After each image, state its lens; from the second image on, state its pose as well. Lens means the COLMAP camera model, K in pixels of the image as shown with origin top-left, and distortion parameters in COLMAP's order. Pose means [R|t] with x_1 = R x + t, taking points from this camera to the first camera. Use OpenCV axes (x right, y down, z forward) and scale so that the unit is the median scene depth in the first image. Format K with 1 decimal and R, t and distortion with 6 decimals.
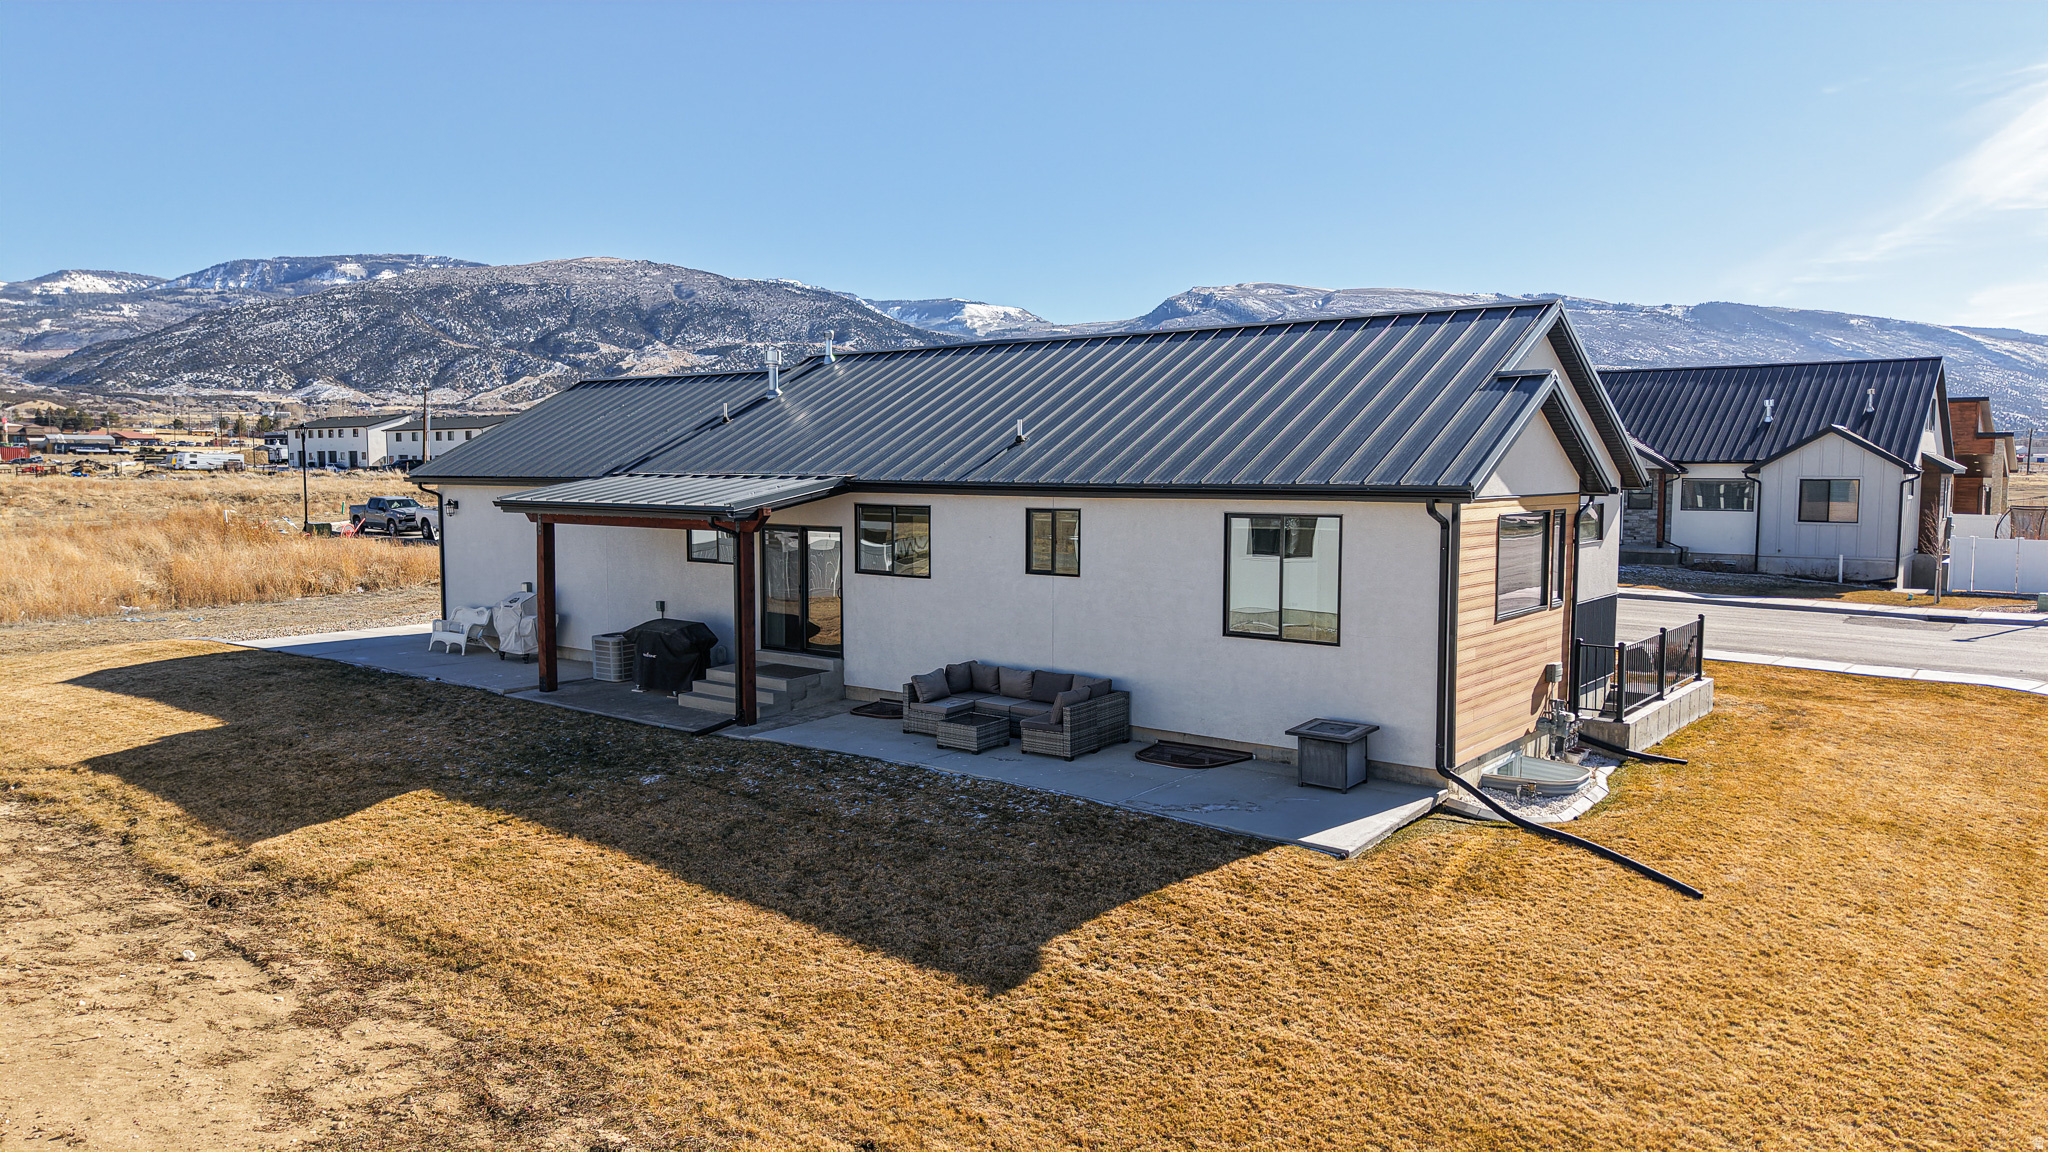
lens RADIAL K [[1365.0, 0, 1024.5], [0, 1365.0, 578.0], [0, 0, 1]] dist [0.044634, -0.053484]
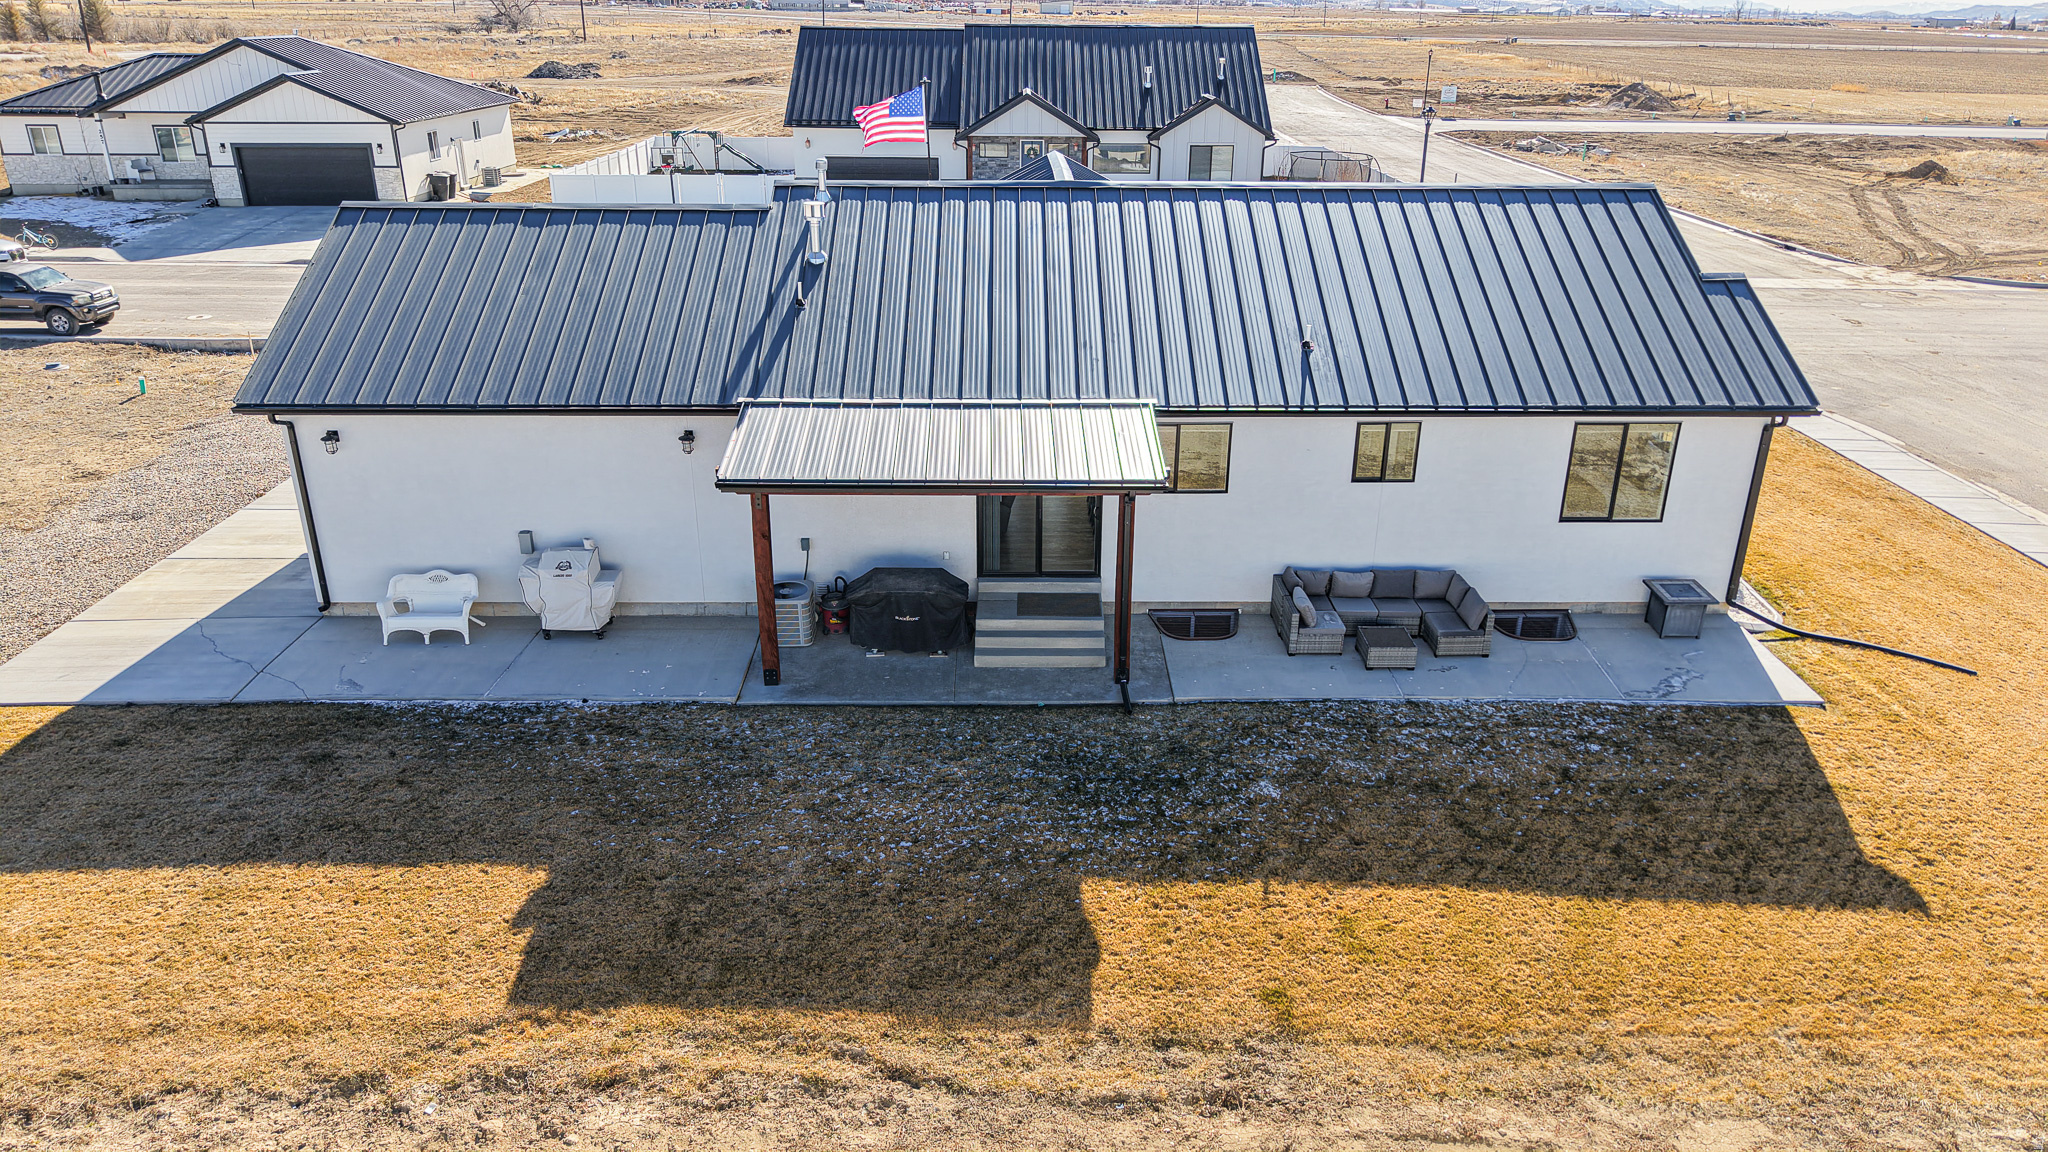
lens RADIAL K [[1365.0, 0, 1040.6], [0, 1365.0, 582.7], [0, 0, 1]] dist [0.044634, -0.053484]
pose [[0.776329, -0.238593, 0.583426, -0.826795], [0.046017, 0.944575, 0.325054, -0.286041], [-0.628646, -0.225501, 0.744281, 0.348132]]
